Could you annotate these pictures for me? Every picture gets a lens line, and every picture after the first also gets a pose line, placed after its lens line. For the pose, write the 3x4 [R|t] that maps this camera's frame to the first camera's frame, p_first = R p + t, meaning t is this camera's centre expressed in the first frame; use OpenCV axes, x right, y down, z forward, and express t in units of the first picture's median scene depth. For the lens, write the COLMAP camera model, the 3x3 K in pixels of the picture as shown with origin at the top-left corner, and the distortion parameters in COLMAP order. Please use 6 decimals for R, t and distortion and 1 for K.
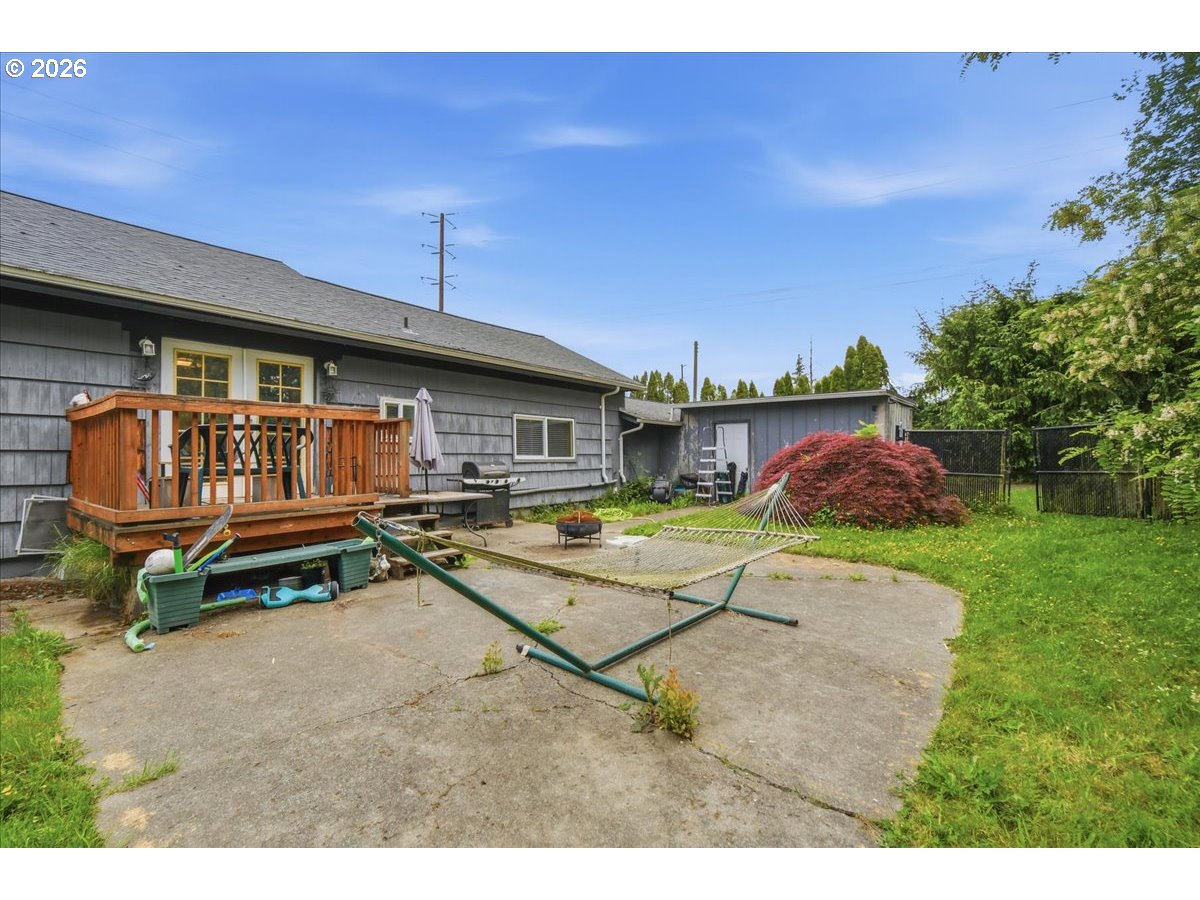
lens RADIAL K [[525.6, 0, 595.4], [0, 525.6, 460.7], [0, 0, 1]] dist [0.000383, 0.000002]
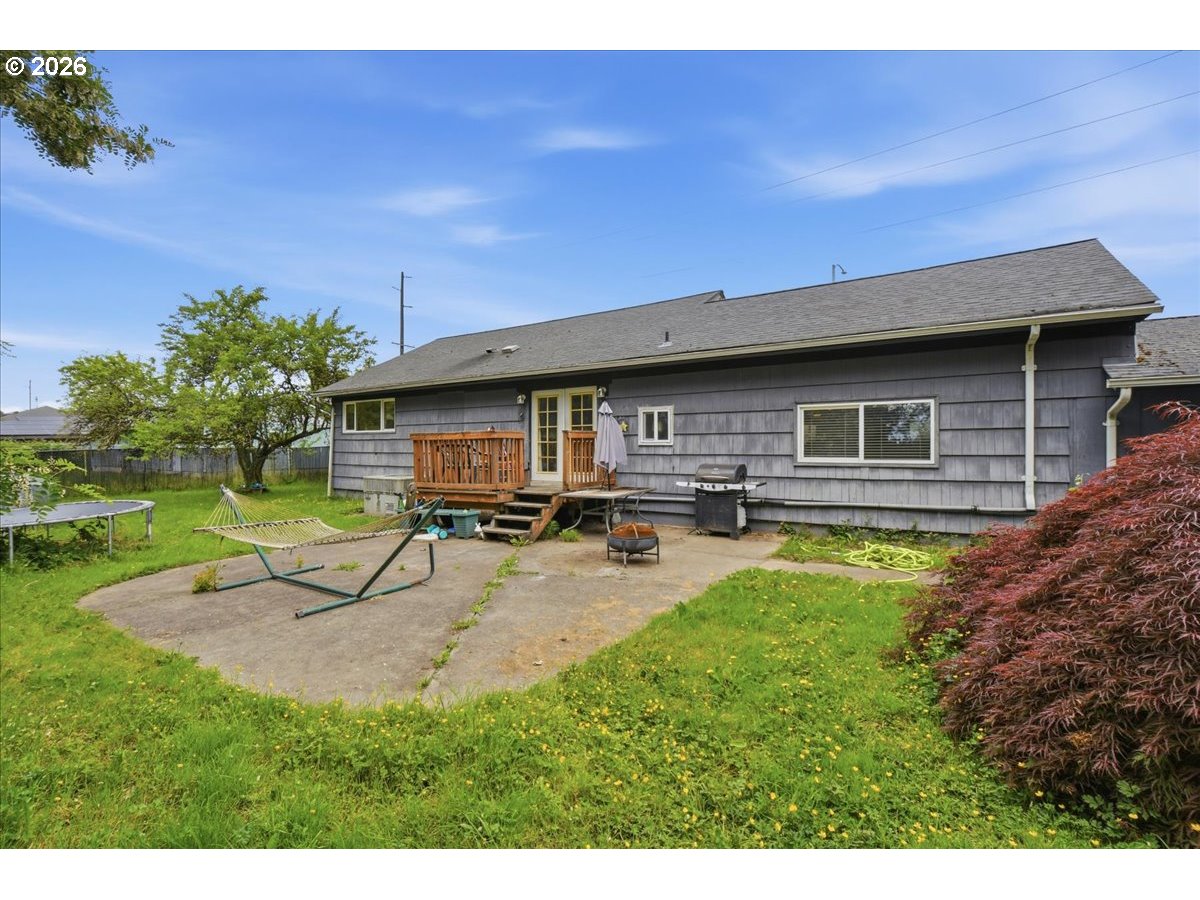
lens RADIAL K [[569.2, 0, 600.0], [0, 569.2, 450.0], [0, 0, 1]] dist [0.000034, -0.000018]
pose [[0.082100, 0.011651, -0.996556, 0.717850], [0.002099, 0.999927, 0.011863, -0.033206], [0.996622, -0.003065, 0.082069, 0.659986]]
